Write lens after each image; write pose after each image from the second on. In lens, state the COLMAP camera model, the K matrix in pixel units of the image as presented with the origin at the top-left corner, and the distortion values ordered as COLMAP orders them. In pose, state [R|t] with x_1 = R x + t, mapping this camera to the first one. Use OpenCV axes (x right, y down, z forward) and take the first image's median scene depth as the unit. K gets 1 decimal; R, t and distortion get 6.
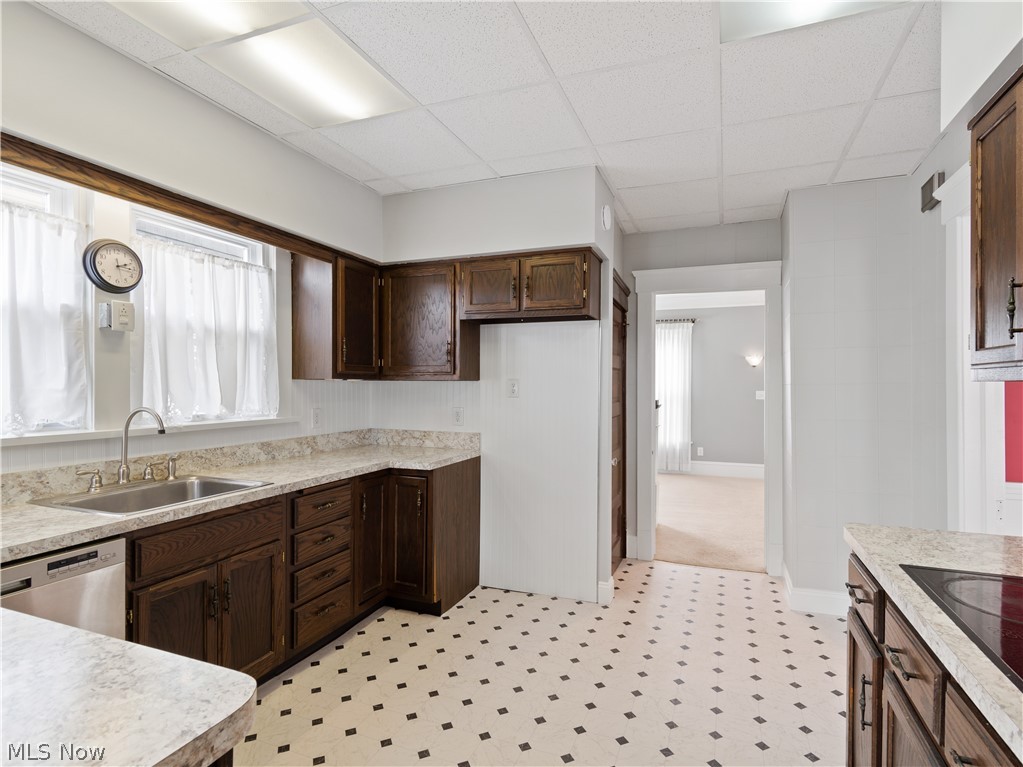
lens RADIAL K [[536.1, 0, 517.3], [0, 536.1, 387.2], [0, 0, 1]] dist [0.002748, 0.000336]
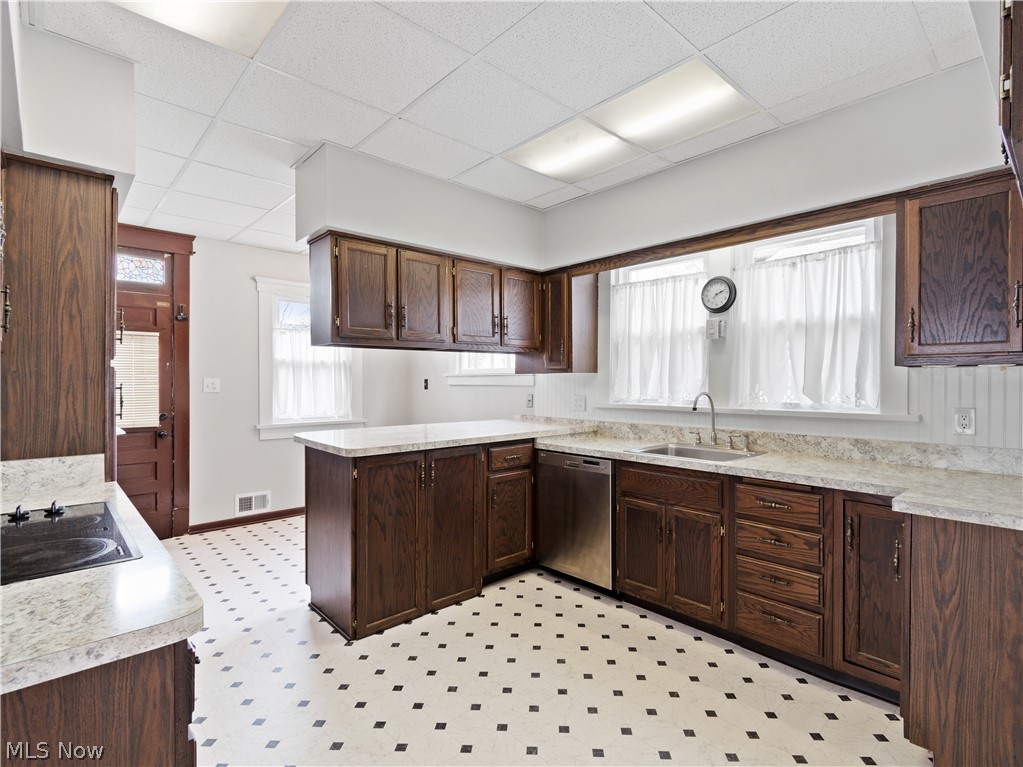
lens RADIAL K [[516.4, 0, 534.4], [0, 516.4, 381.9], [0, 0, 1]] dist [0.004939, -0.002531]
pose [[-0.425149, -0.003423, -0.905117, 0.602771], [-0.007734, 0.999970, -0.000150, 0.012270], [0.905090, 0.006936, -0.425163, 0.968104]]
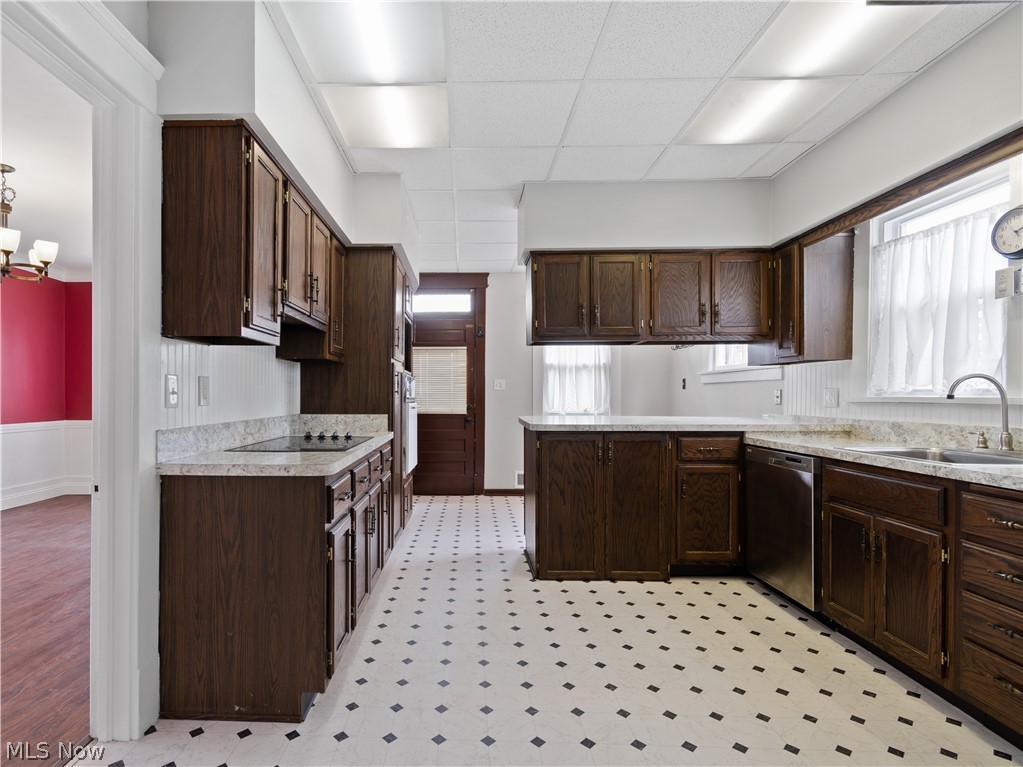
lens RADIAL K [[516.4, 0, 443.0], [0, 516.4, 395.7], [0, 0, 1]] dist [0.004939, -0.002531]
pose [[-0.944877, -0.006356, -0.327365, 0.470230], [-0.008919, 0.999940, 0.006327, 0.067442], [0.327305, 0.008898, -0.944877, 1.309970]]
